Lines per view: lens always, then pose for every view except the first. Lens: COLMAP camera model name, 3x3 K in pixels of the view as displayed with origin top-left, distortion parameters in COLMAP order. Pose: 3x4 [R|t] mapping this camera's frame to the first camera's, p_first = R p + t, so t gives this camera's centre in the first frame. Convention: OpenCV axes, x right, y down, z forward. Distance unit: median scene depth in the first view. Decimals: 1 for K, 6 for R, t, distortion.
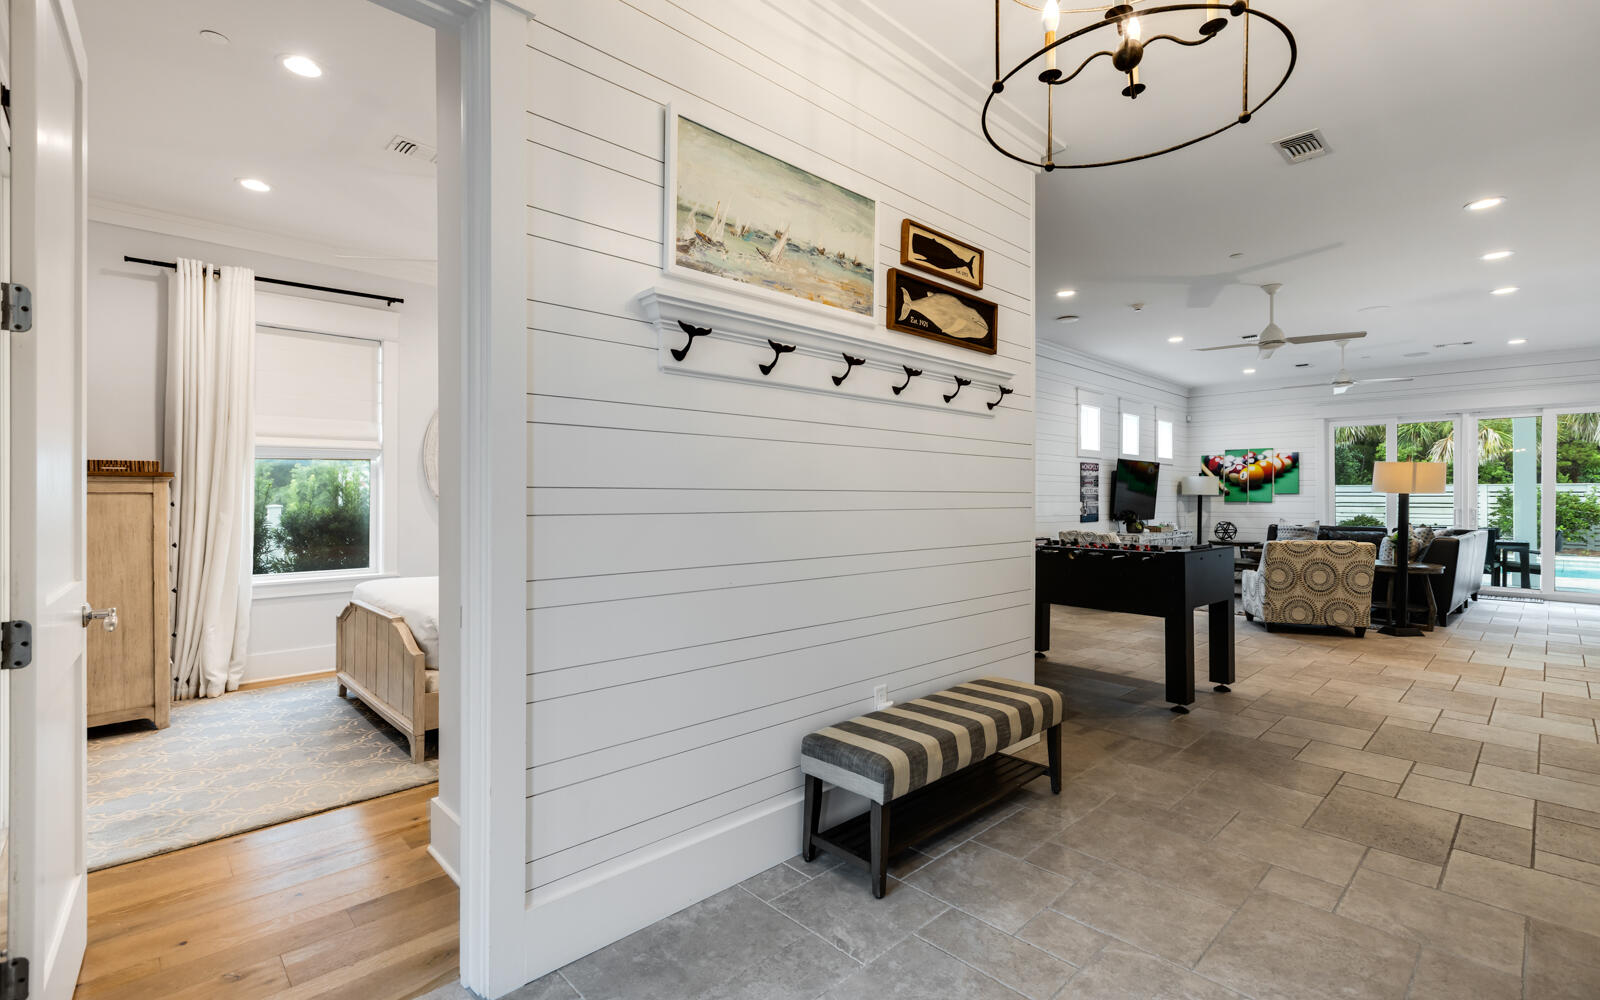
lens RADIAL K [[725.9, 0, 797.1], [0, 725.9, 495.3], [0, 0, 1]] dist [0.004066, 0.000401]
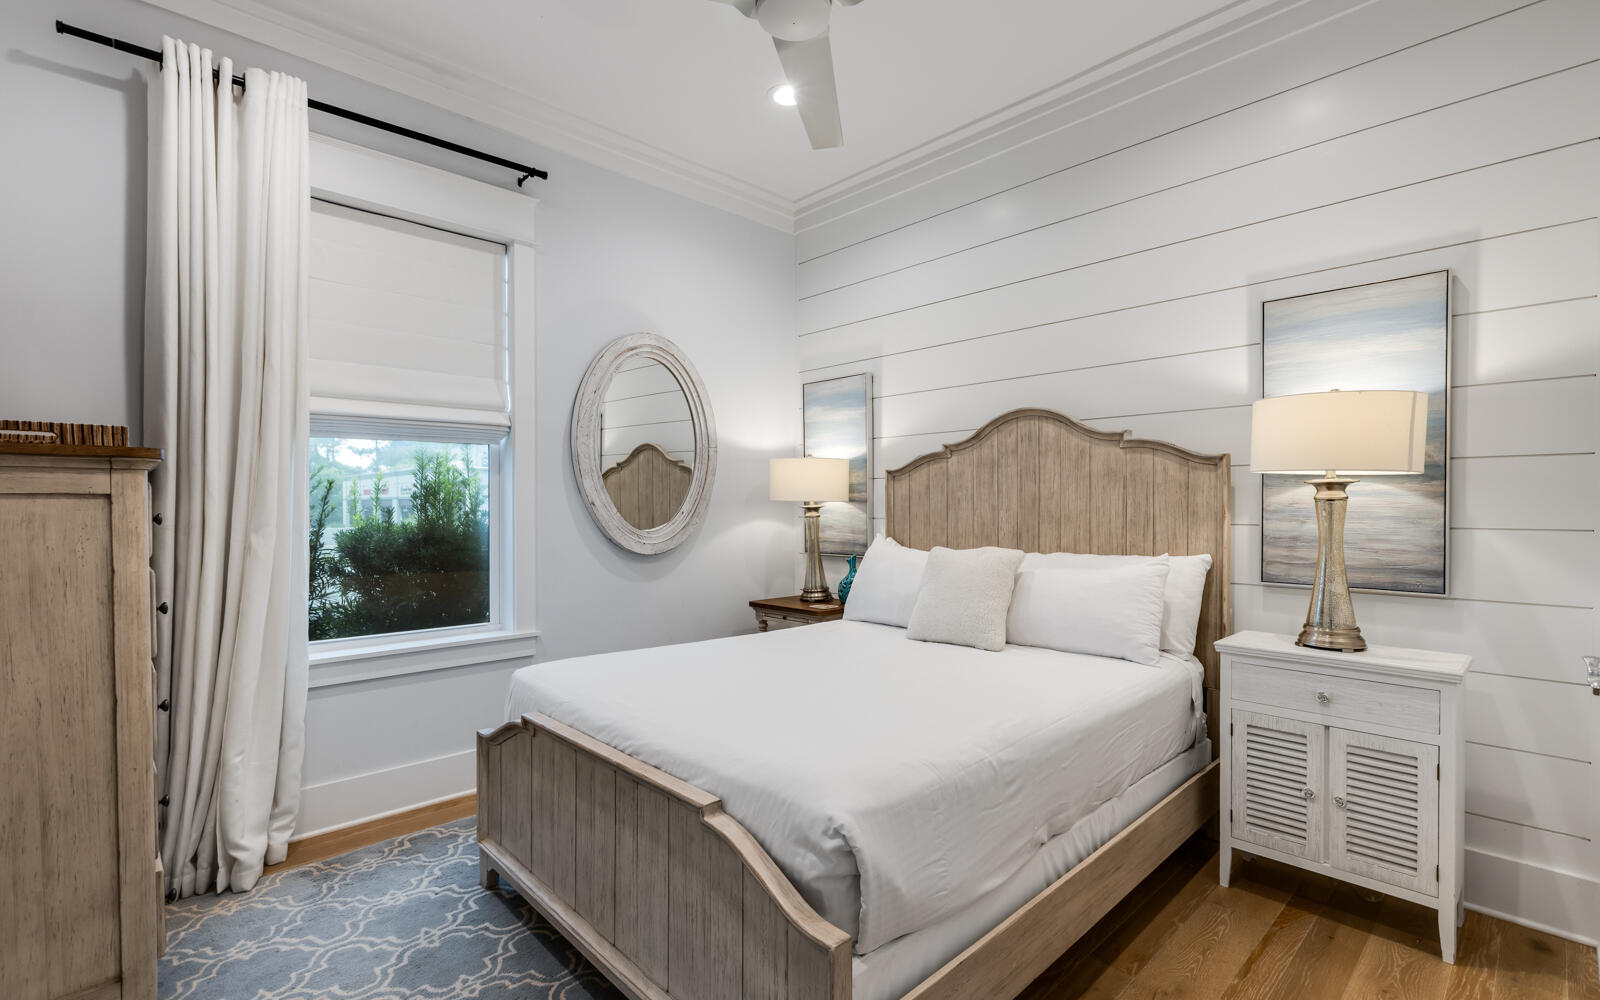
lens RADIAL K [[725.9, 0, 800.1], [0, 725.9, 514.6], [0, 0, 1]] dist [0.004066, 0.000401]
pose [[0.999995, 0.000111, 0.003136, -0.406482], [-0.000155, 0.999898, 0.014299, 0.001999], [-0.003134, -0.014300, 0.999893, 0.482988]]
